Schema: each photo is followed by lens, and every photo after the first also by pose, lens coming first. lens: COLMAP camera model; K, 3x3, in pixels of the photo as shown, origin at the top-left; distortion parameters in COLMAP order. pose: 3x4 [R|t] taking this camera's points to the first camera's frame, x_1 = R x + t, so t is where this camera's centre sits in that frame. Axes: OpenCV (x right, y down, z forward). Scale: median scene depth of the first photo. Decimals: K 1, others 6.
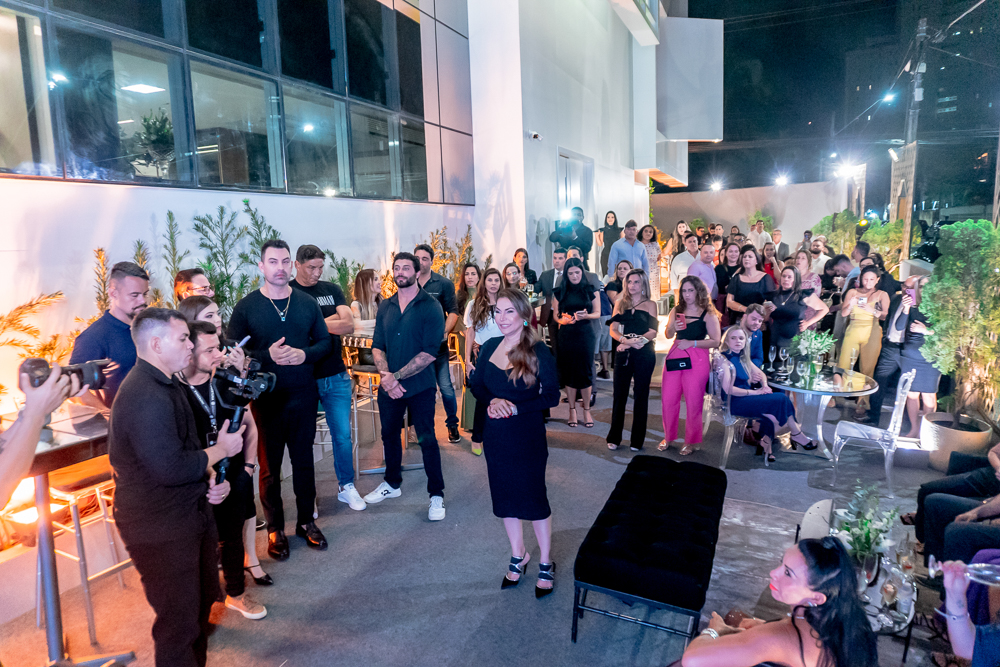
lens RADIAL K [[675.3, 0, 495.7], [0, 675.3, 329.5], [0, 0, 1]] dist [-0.025179, 0.000218]
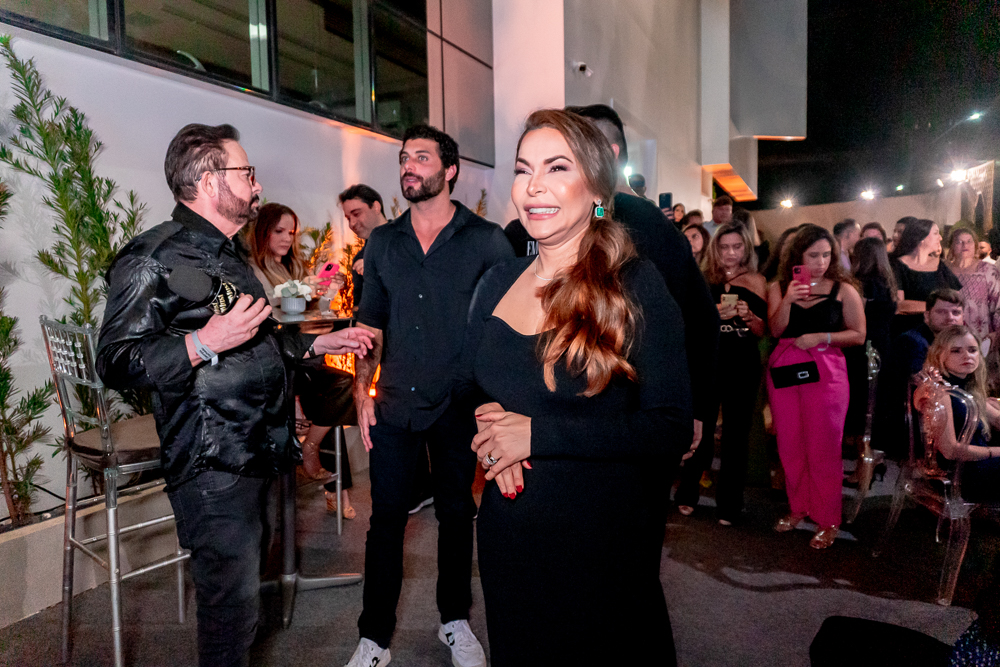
lens RADIAL K [[675.3, 0, 503.3], [0, 675.3, 324.6], [0, 0, 1]] dist [-0.025179, 0.000218]
pose [[0.998654, 0.021885, -0.047018, 0.015332], [-0.024937, 0.997551, -0.065350, 0.029615], [0.045472, 0.066435, 0.996754, 0.375830]]
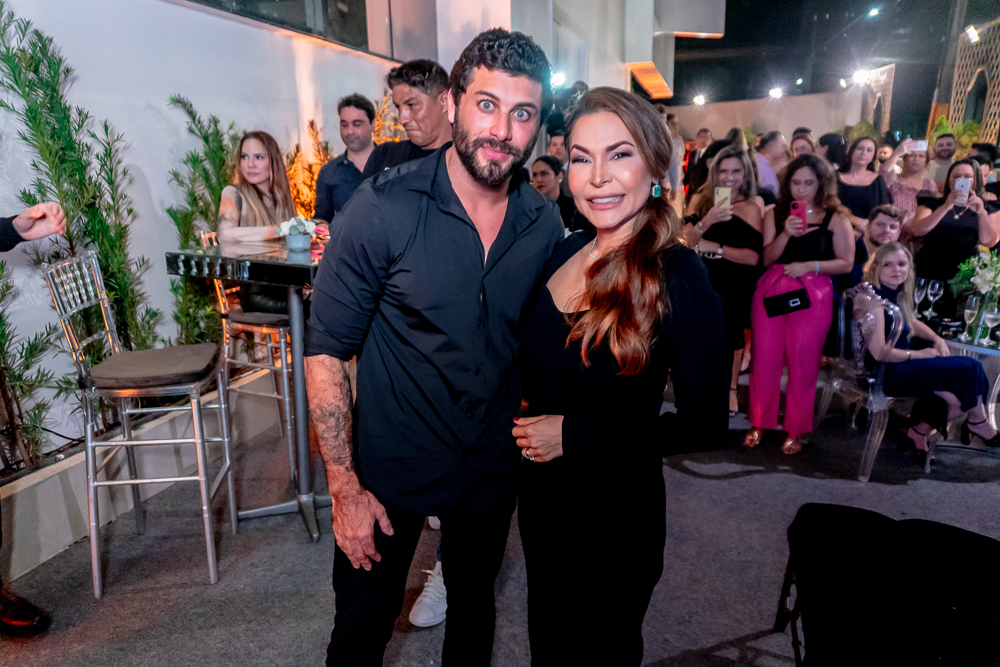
lens RADIAL K [[675.3, 0, 502.2], [0, 675.3, 330.7], [0, 0, 1]] dist [-0.025179, 0.000218]
pose [[0.995831, -0.006022, 0.091021, -0.035187], [-0.002904, 0.995220, 0.097615, 0.011443], [-0.091173, -0.097473, 0.991053, 0.354437]]
